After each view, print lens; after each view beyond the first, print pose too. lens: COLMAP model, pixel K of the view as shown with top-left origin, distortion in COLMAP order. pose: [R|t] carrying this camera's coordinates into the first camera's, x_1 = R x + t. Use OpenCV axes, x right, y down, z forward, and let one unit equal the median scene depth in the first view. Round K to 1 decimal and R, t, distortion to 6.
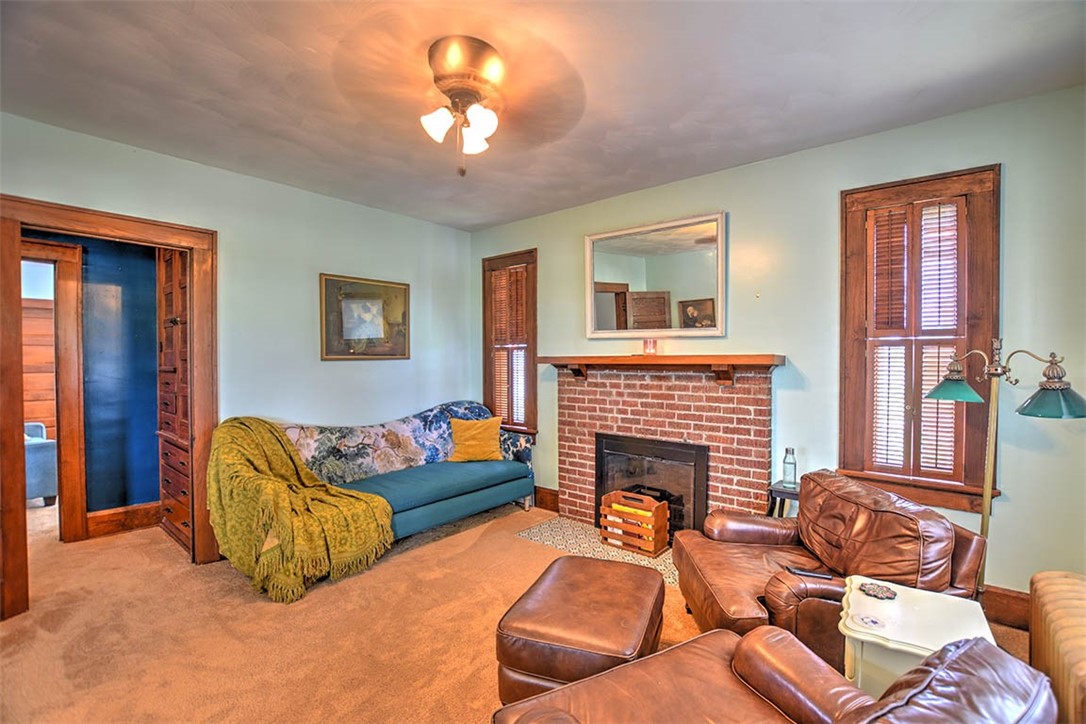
lens RADIAL K [[486.8, 0, 545.7], [0, 486.8, 367.7], [0, 0, 1]] dist [-0.026707, 0.001133]
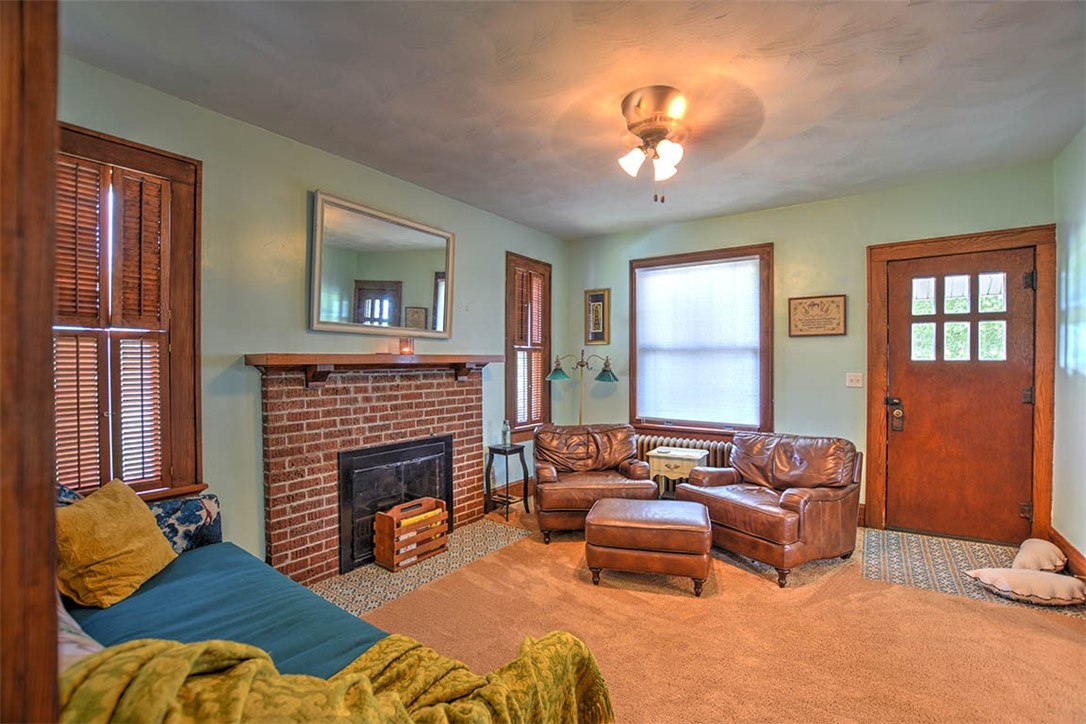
lens RADIAL K [[486.8, 0, 558.7], [0, 486.8, 365.7], [0, 0, 1]] dist [-0.026707, 0.001133]
pose [[-0.114233, -0.008191, 0.993420, -0.766670], [0.020278, 0.999738, 0.010575, -0.007037], [-0.993247, 0.021353, -0.114037, 0.805512]]
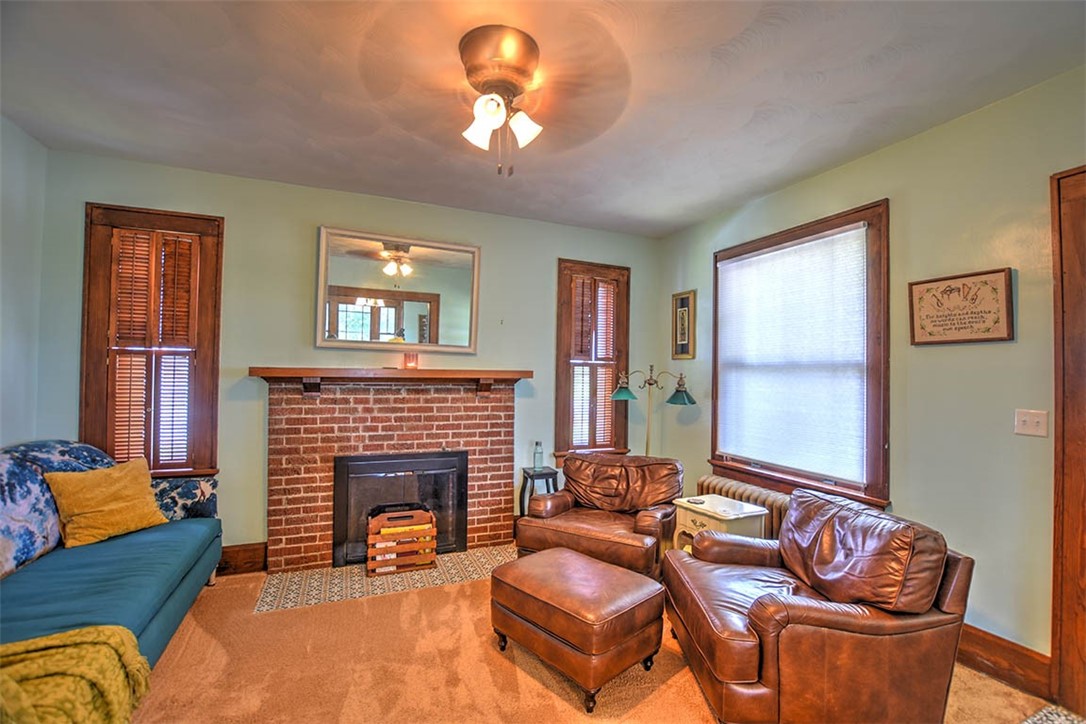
lens RADIAL K [[486.8, 0, 556.7], [0, 486.8, 365.6], [0, 0, 1]] dist [-0.026707, 0.001133]
pose [[0.435141, 0.022859, 0.900072, -0.546848], [0.001956, 0.999651, -0.026334, -0.004991], [-0.900360, 0.013220, 0.434945, 0.295820]]
